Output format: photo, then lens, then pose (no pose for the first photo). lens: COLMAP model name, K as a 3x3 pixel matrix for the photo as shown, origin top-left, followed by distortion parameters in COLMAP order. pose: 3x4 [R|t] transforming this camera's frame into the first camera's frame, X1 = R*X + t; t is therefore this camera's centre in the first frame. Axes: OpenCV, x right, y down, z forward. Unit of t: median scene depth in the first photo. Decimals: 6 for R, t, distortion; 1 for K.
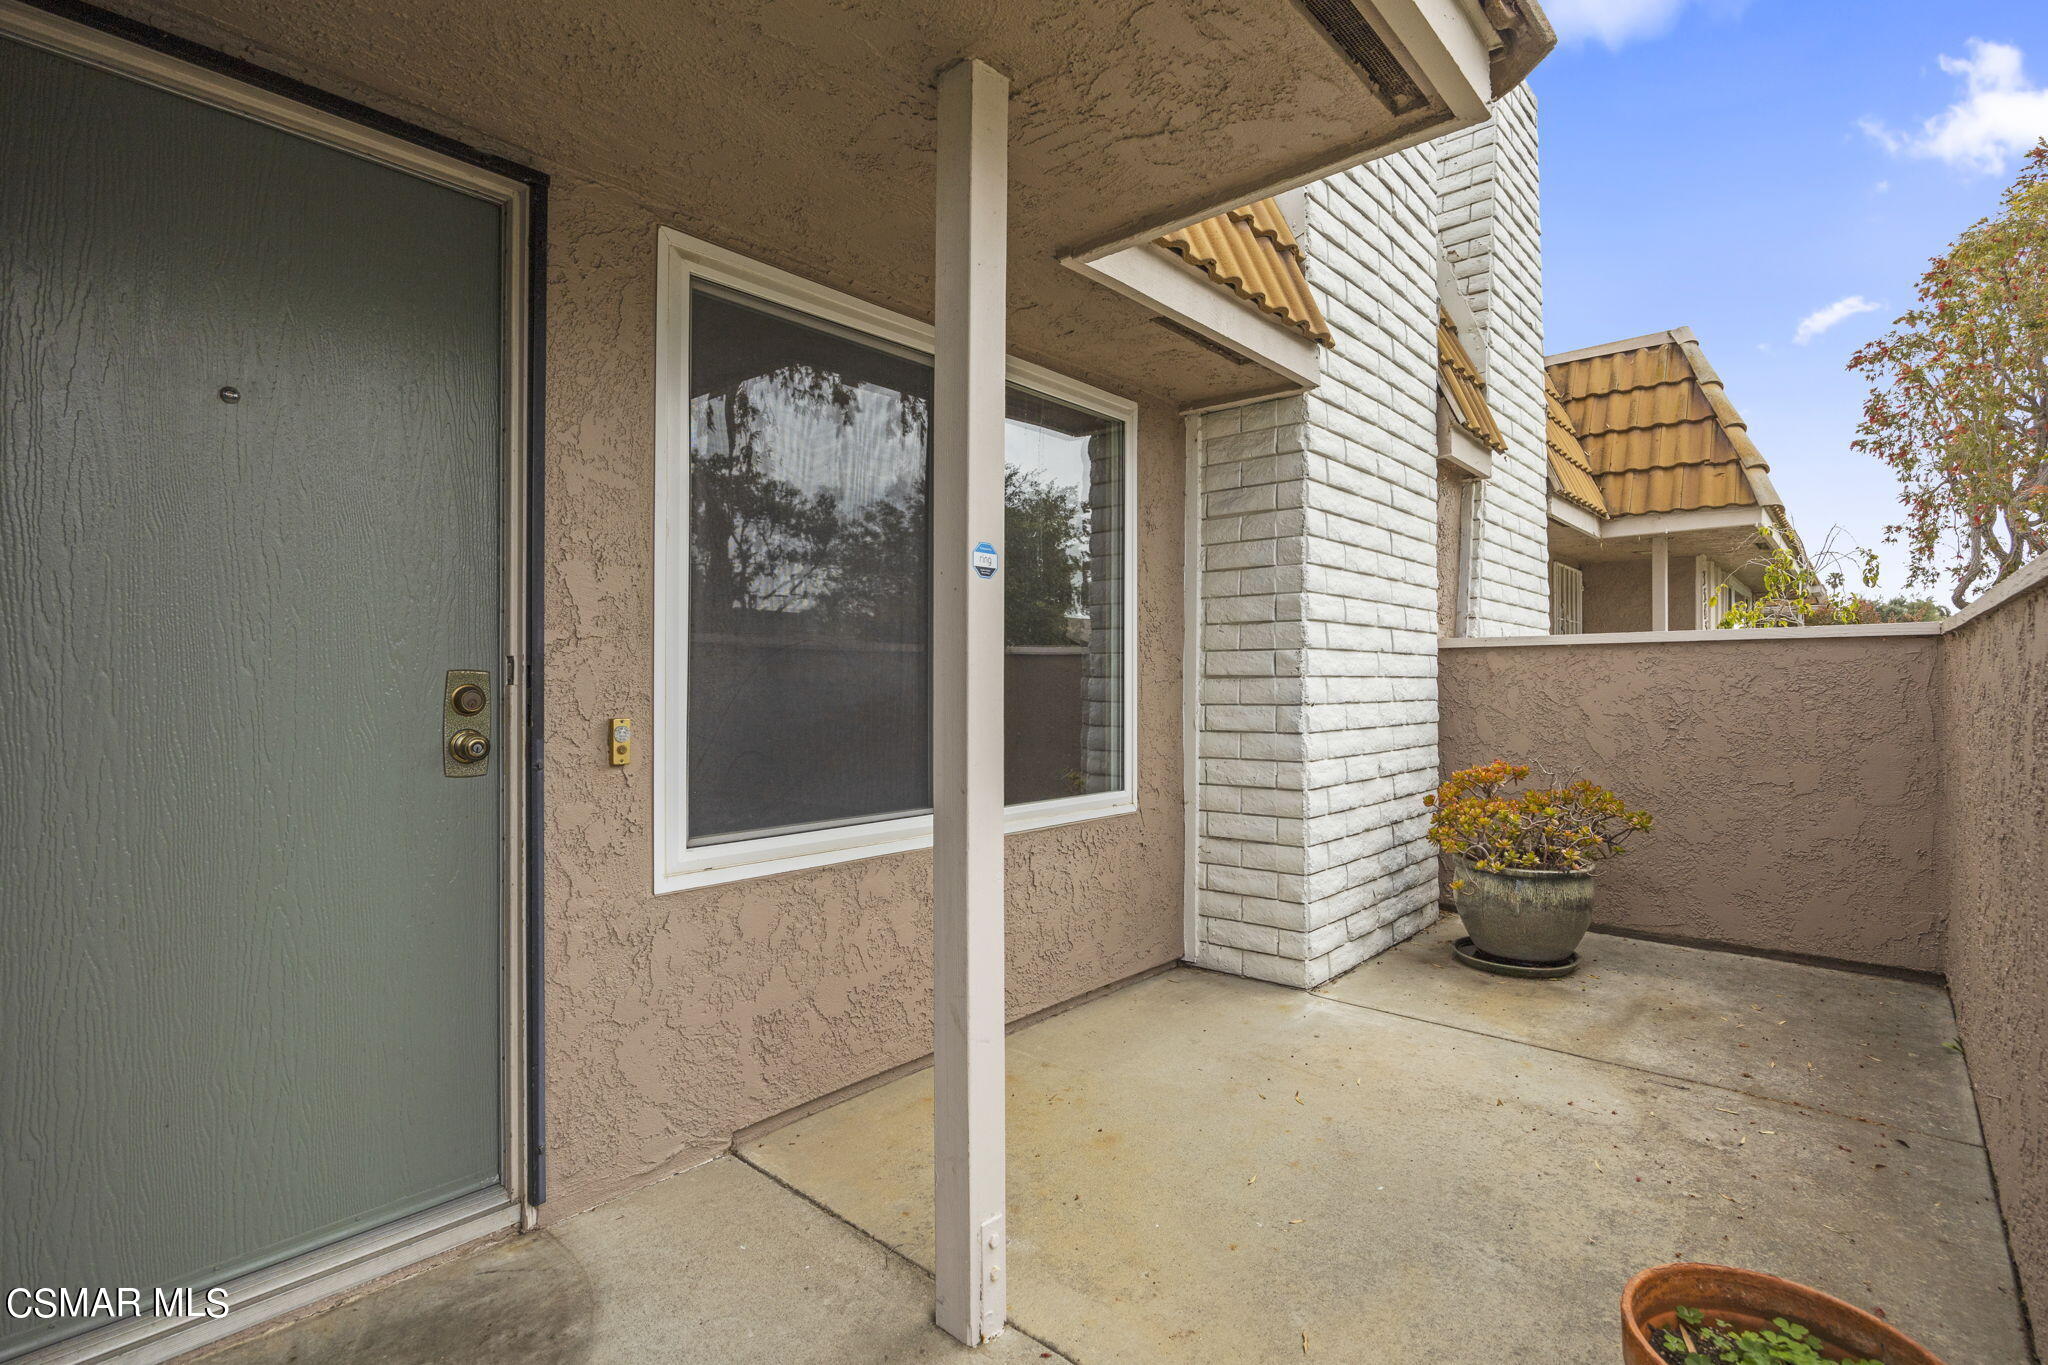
lens RADIAL K [[967.3, 0, 1029.4], [0, 967.3, 678.5], [0, 0, 1]] dist [-0.003185, -0.000830]
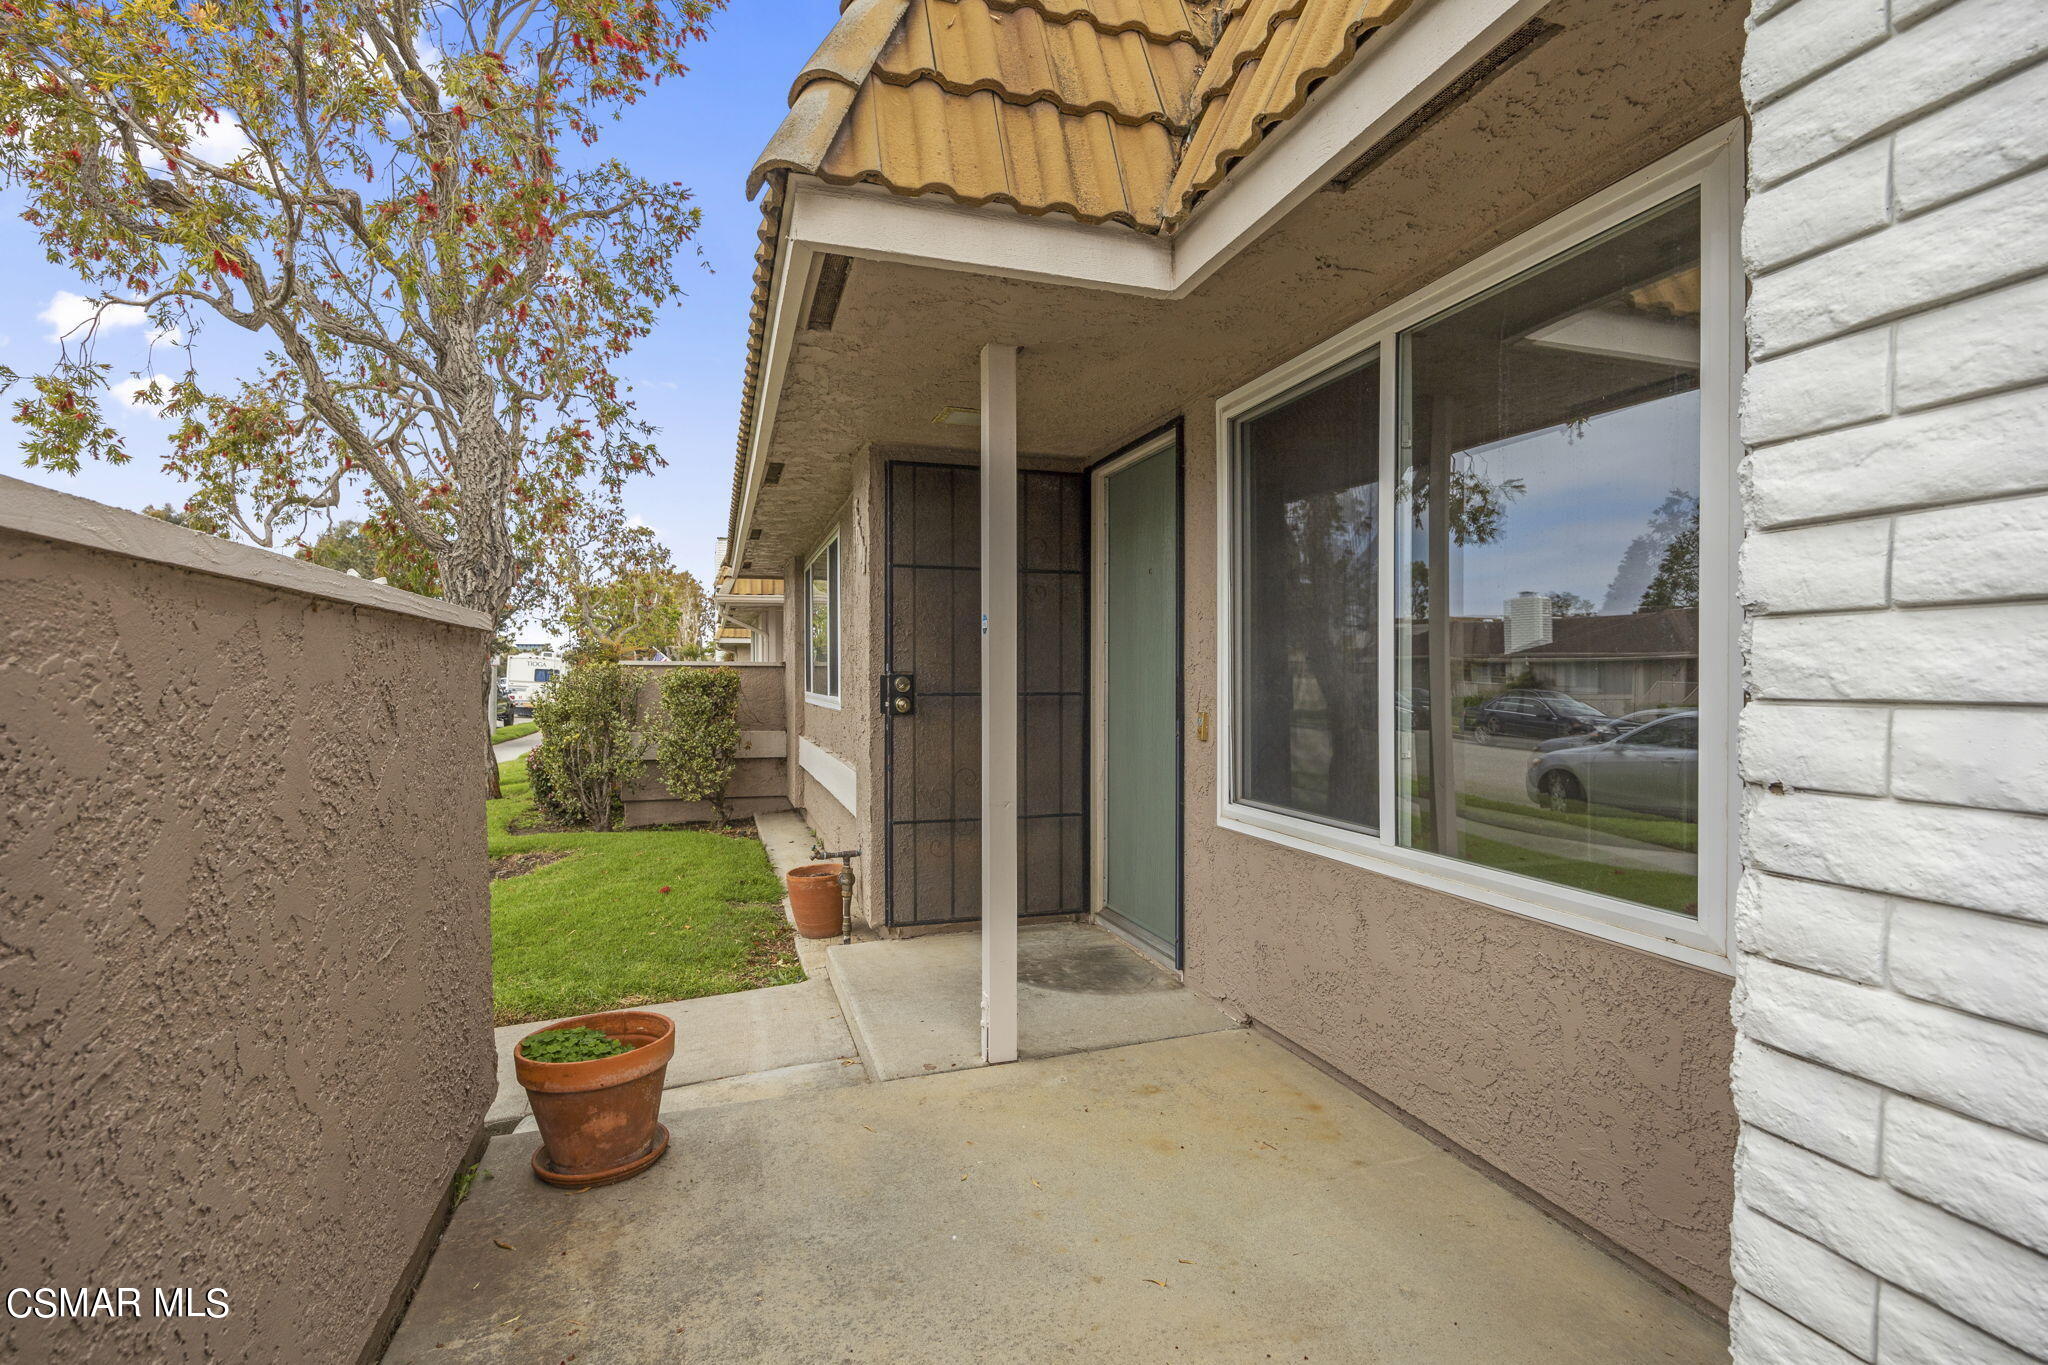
lens RADIAL K [[967.3, 0, 1021.1], [0, 967.3, 686.1], [0, 0, 1]] dist [-0.003185, -0.000830]
pose [[-0.509935, 0.002805, -0.860208, 1.145226], [-0.002502, 0.999986, 0.004744, -0.010860], [0.860209, 0.004571, -0.509921, 1.544119]]
